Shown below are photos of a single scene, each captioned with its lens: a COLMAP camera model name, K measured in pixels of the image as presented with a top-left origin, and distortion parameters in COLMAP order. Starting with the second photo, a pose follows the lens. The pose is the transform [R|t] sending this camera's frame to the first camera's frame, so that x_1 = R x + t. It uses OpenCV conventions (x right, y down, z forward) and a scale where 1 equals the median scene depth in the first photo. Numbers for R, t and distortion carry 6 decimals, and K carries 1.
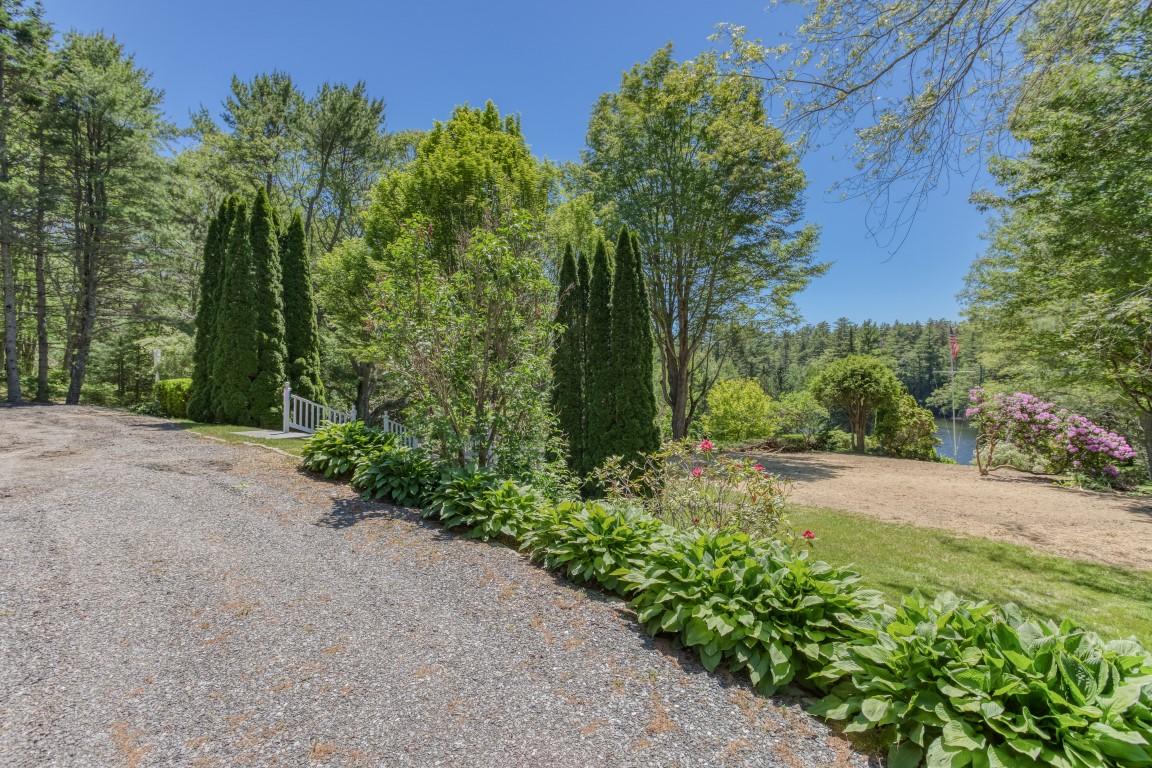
lens RADIAL K [[557.1, 0, 575.4], [0, 557.1, 387.4], [0, 0, 1]] dist [-0.028096, 0.016565]
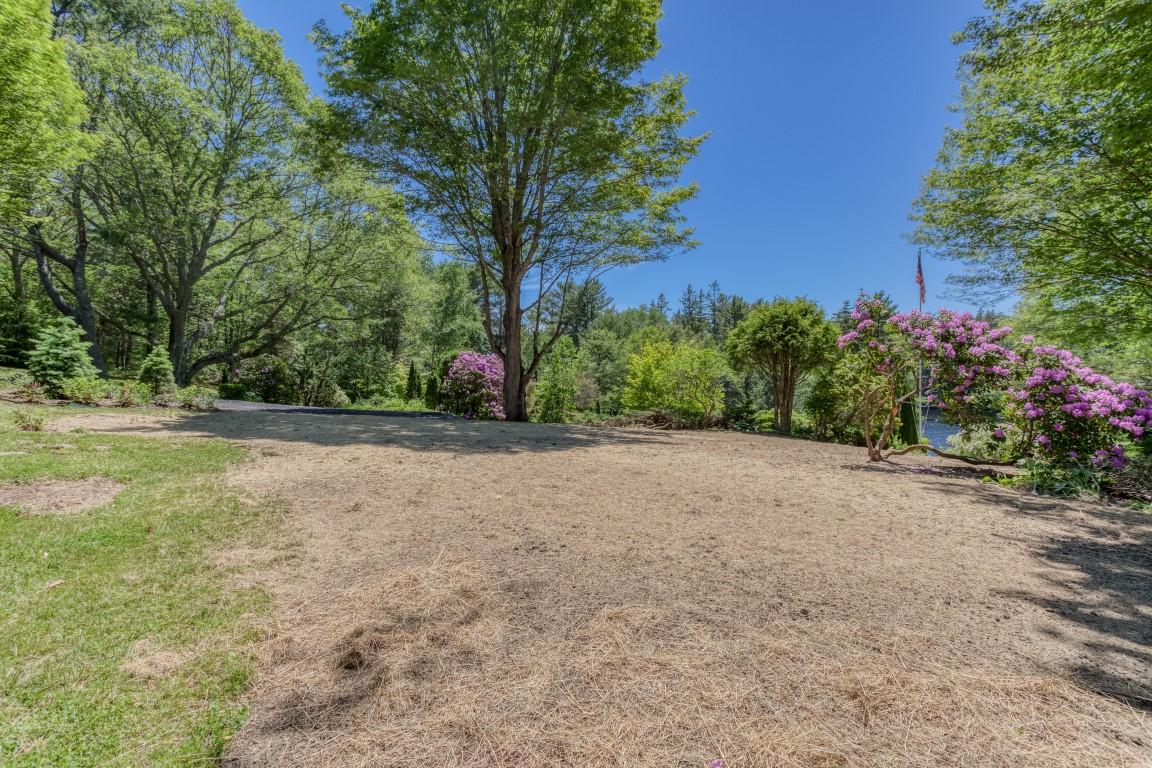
lens RADIAL K [[557.1, 0, 576.0], [0, 557.1, 379.5], [0, 0, 1]] dist [-0.028096, 0.016565]
pose [[0.997967, 0.026733, -0.057860, 0.361355], [-0.026038, 0.999580, 0.012729, 0.057457], [0.058176, -0.011197, 0.998244, 0.344717]]
